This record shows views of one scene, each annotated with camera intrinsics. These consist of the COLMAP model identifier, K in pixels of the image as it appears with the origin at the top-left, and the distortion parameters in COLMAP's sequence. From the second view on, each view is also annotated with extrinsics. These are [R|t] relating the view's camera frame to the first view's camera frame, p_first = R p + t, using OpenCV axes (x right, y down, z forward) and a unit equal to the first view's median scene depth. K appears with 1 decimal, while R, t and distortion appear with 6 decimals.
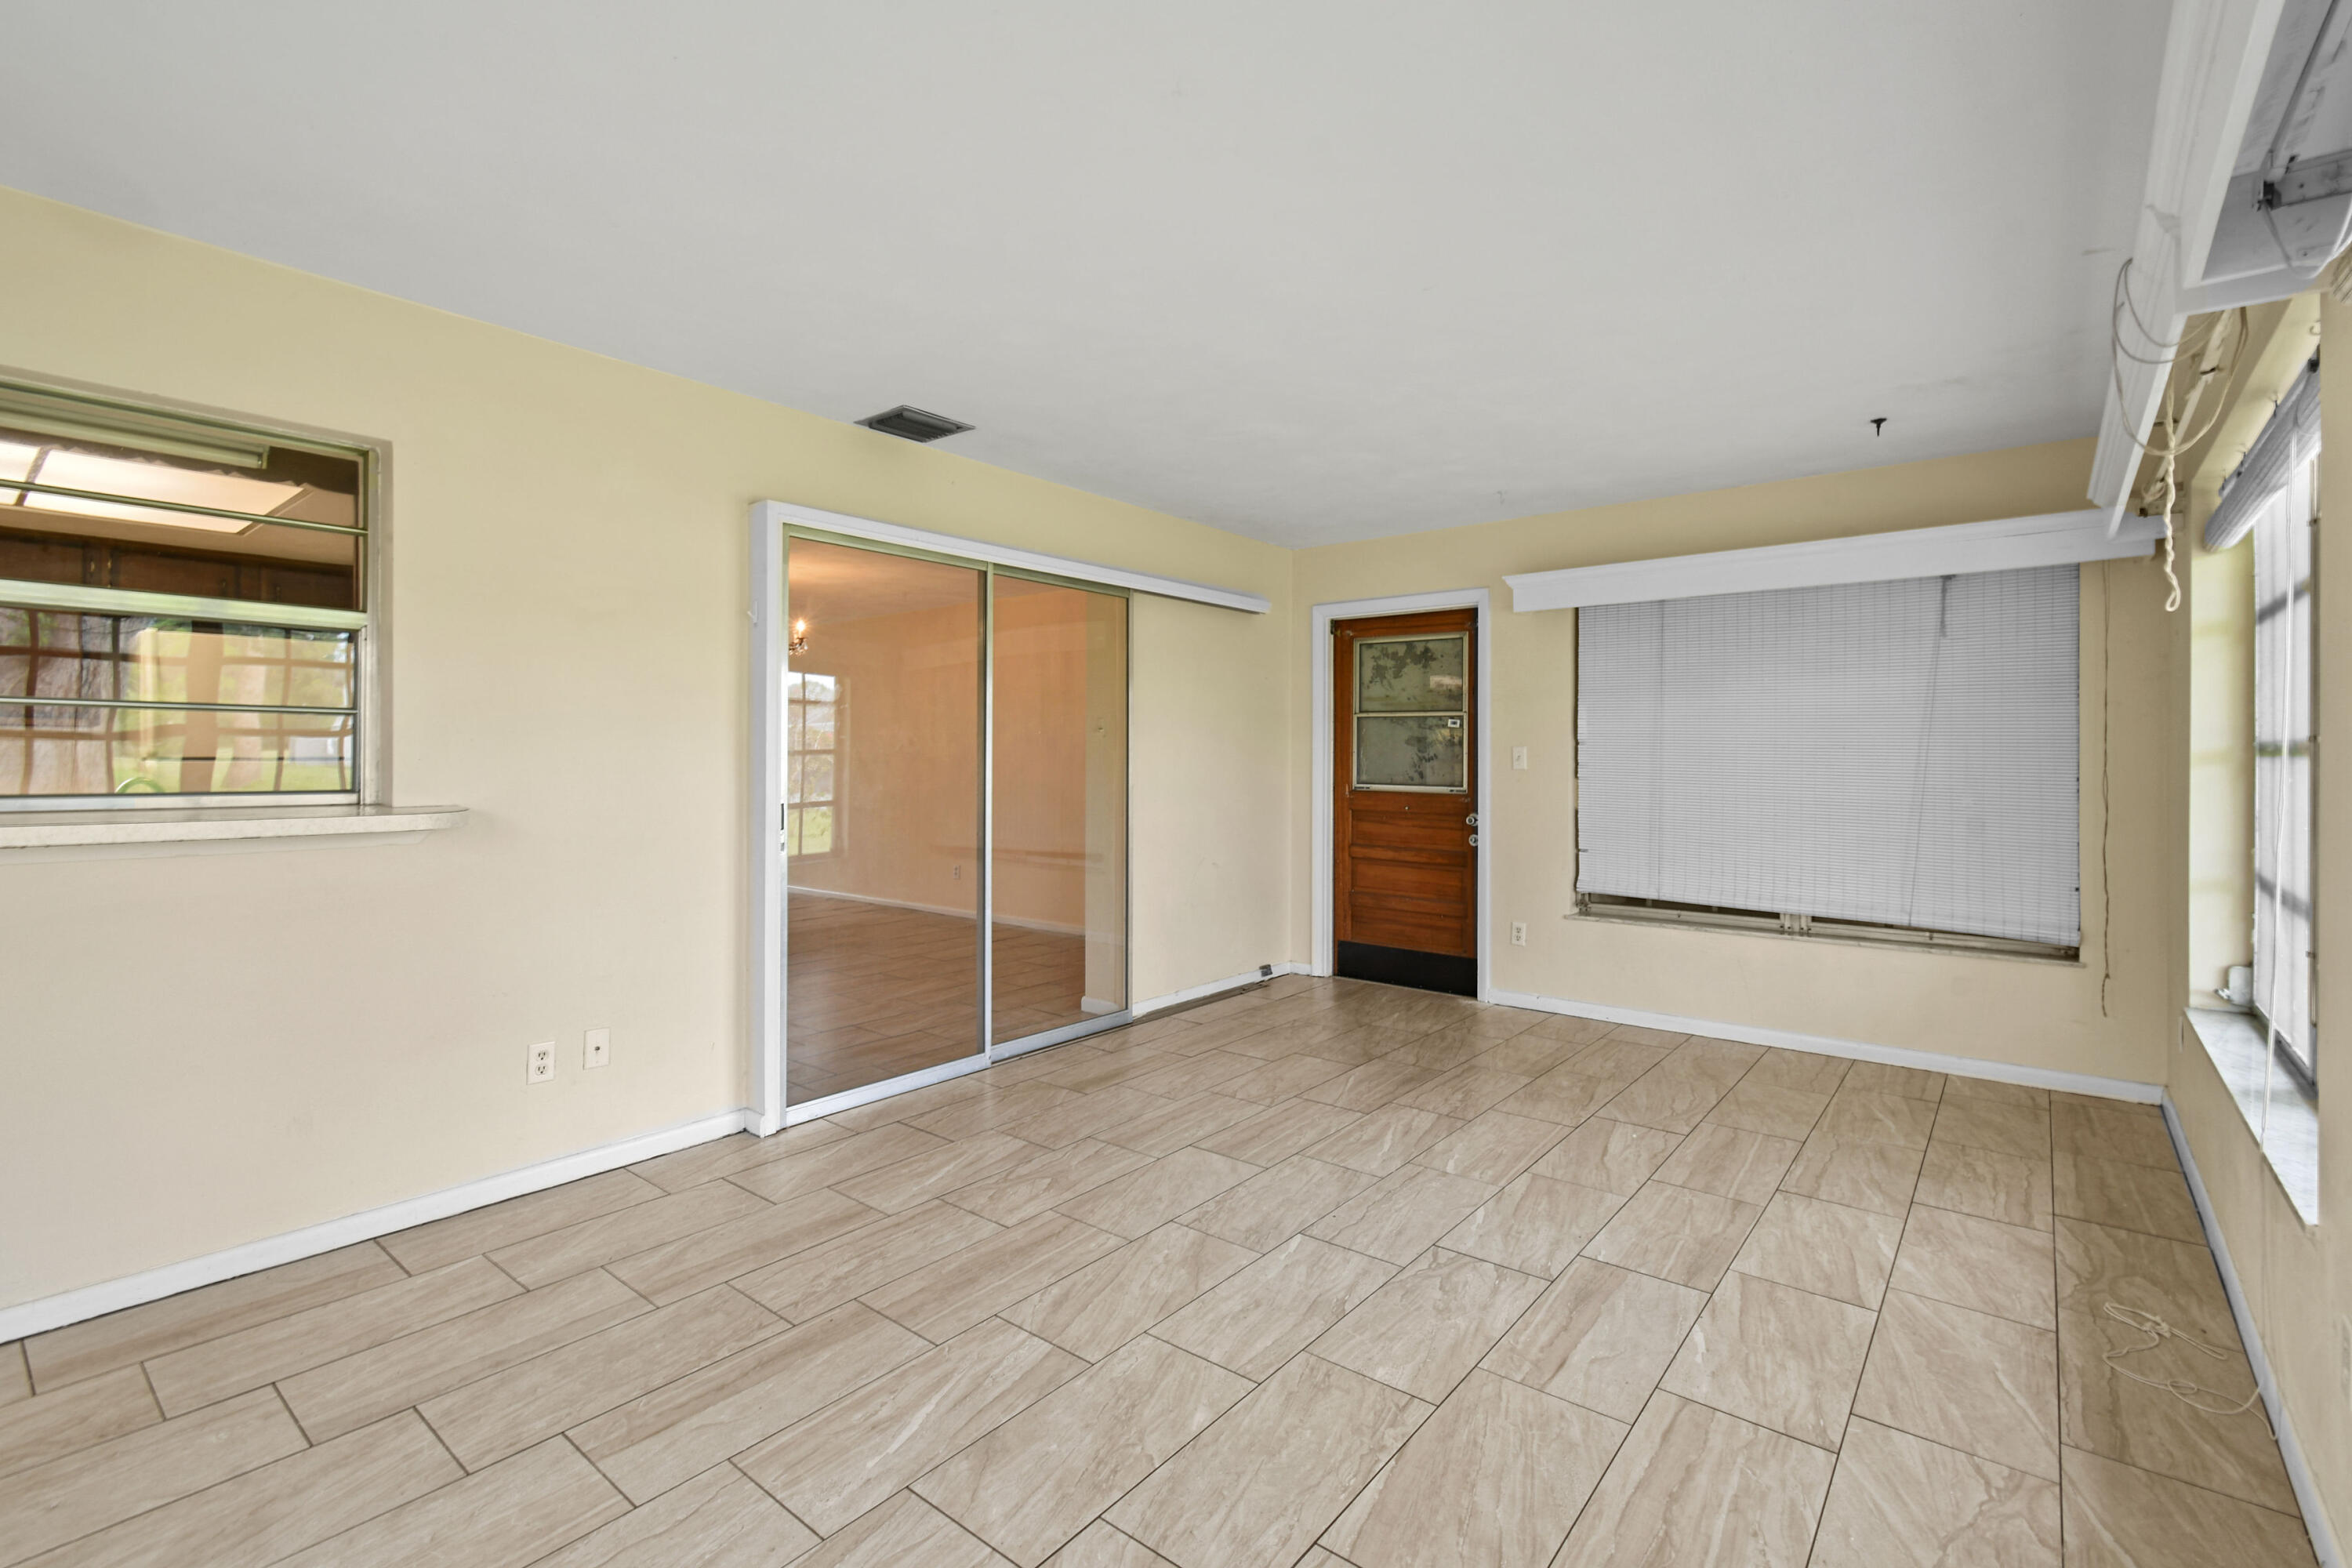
lens RADIAL K [[1040.2, 0, 1176.2], [0, 1040.2, 773.8], [0, 0, 1]] dist [0.024416, -0.000541]
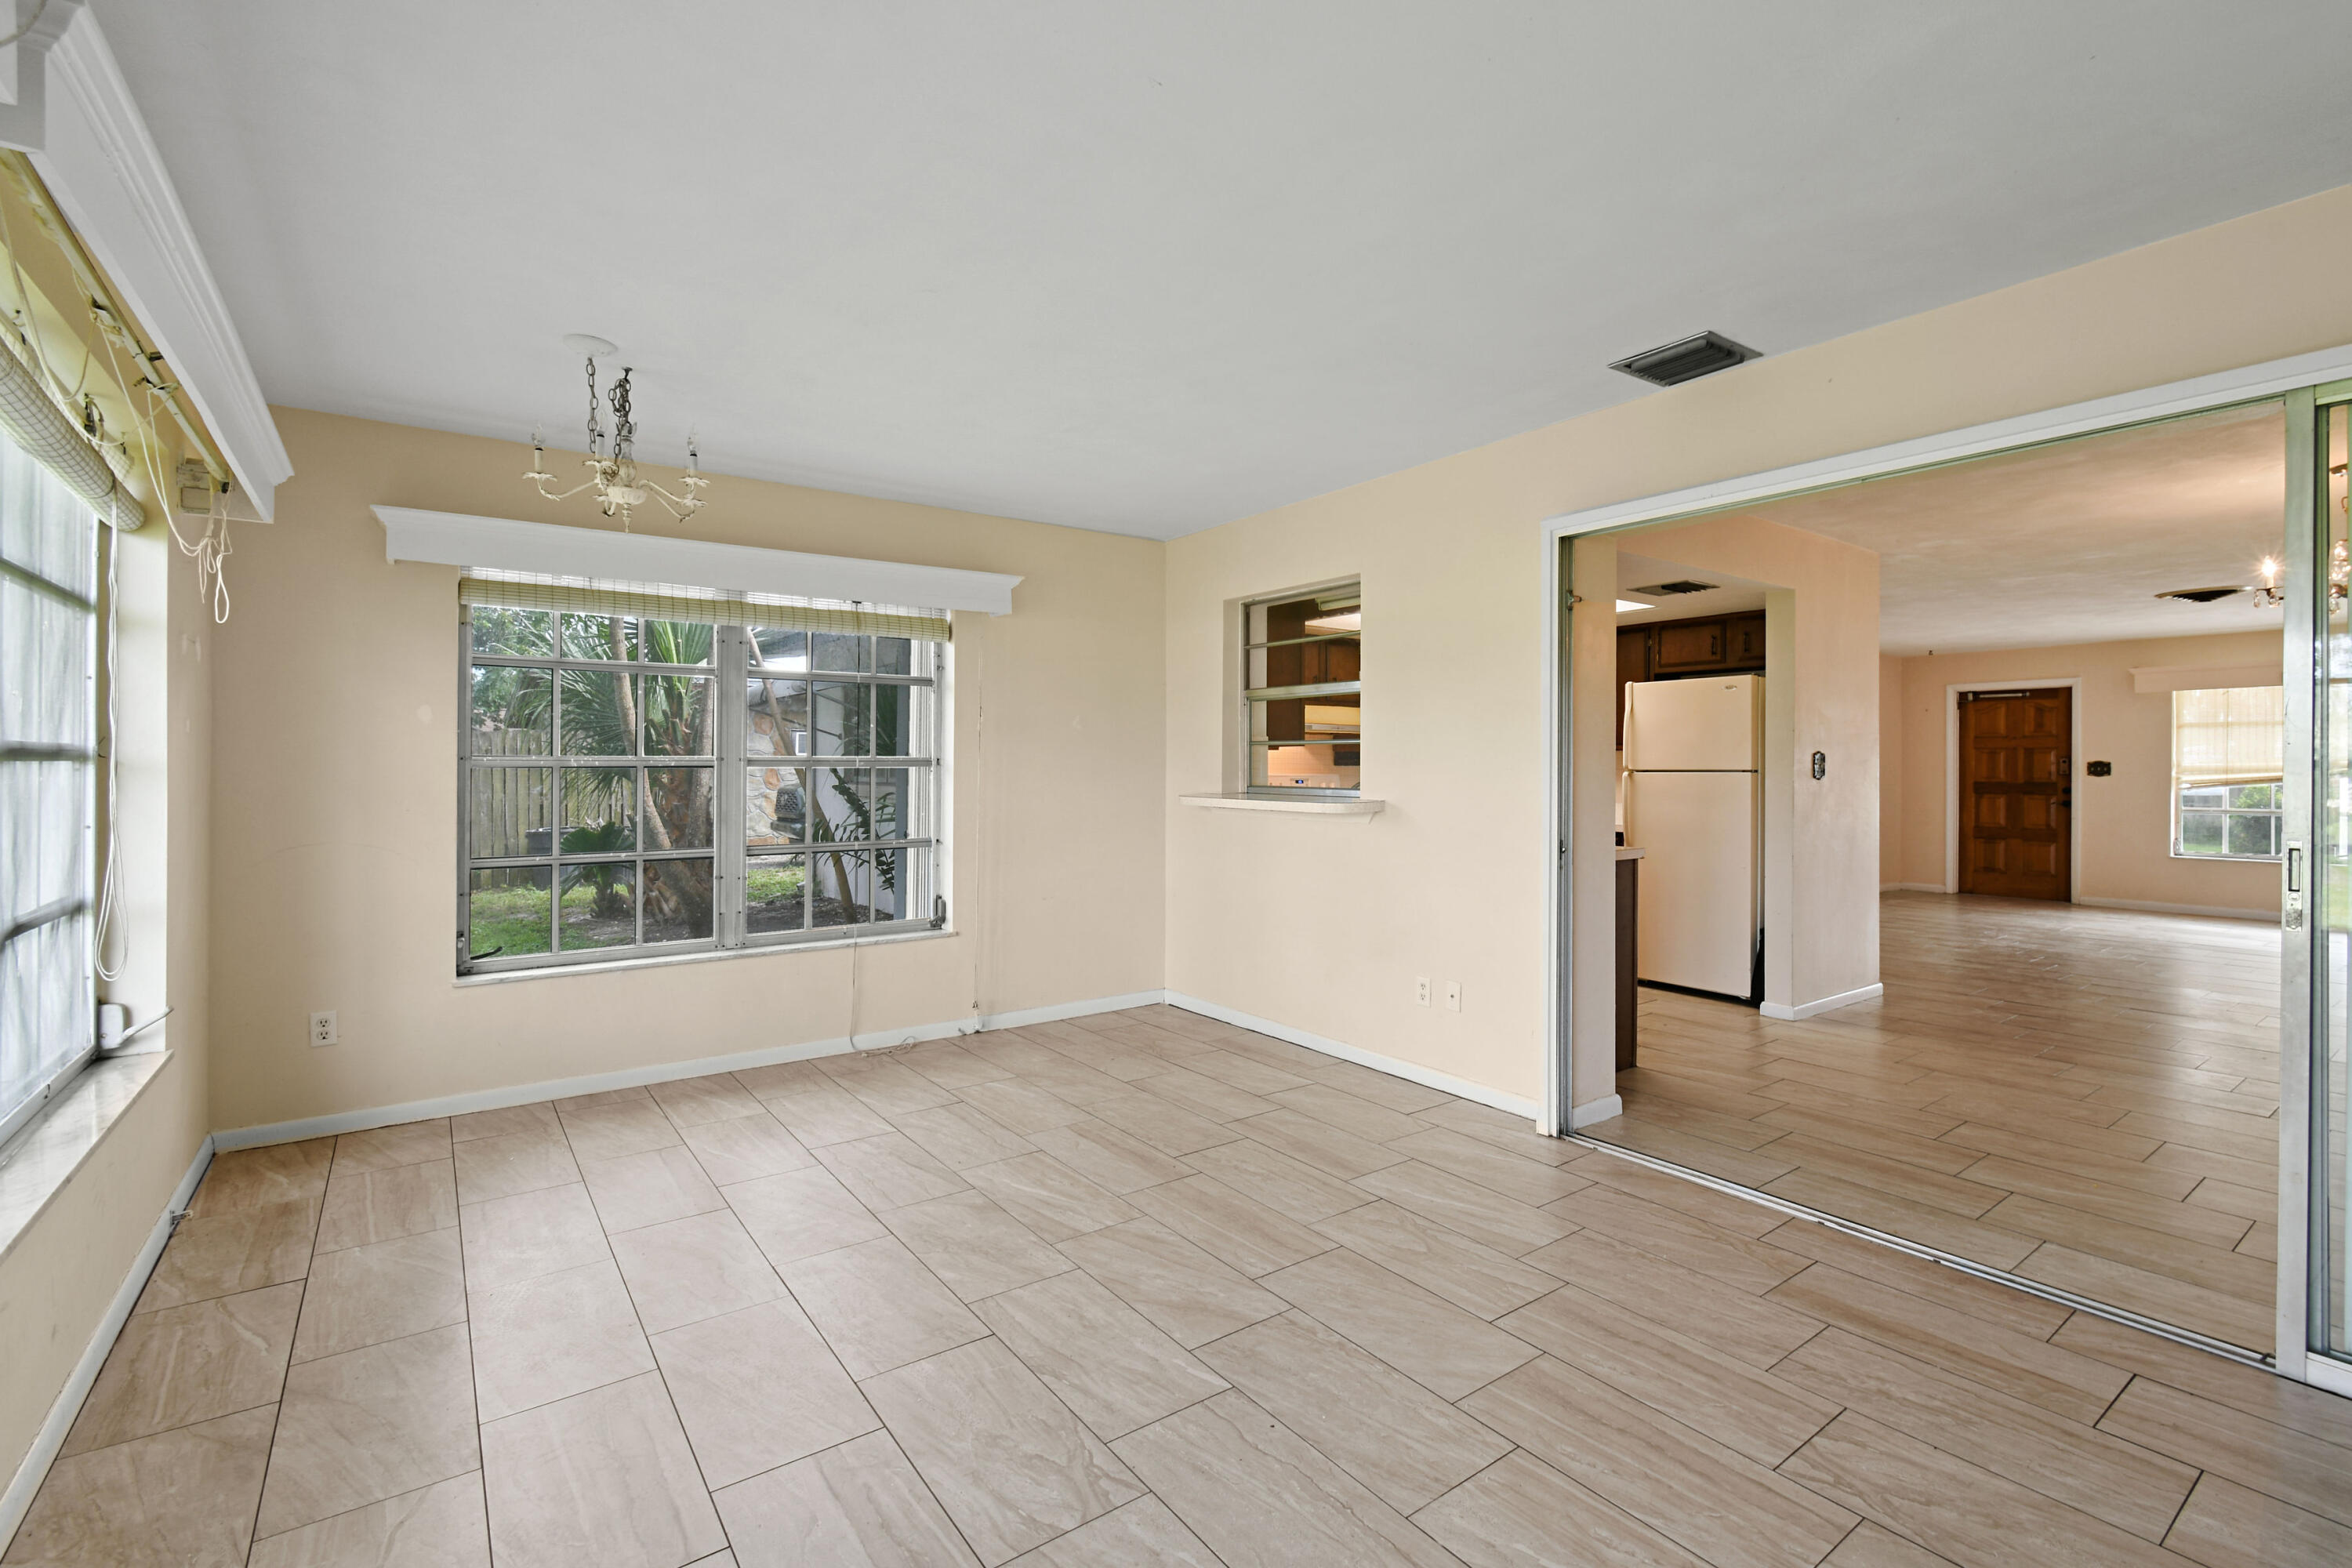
lens RADIAL K [[1040.2, 0, 1176.2], [0, 1040.2, 773.8], [0, 0, 1]] dist [0.024416, -0.000541]
pose [[-0.260102, -0.002014, -0.965579, 0.920404], [-0.009116, 0.999958, 0.000370, -0.002735], [0.965538, 0.008898, -0.260110, 1.234181]]
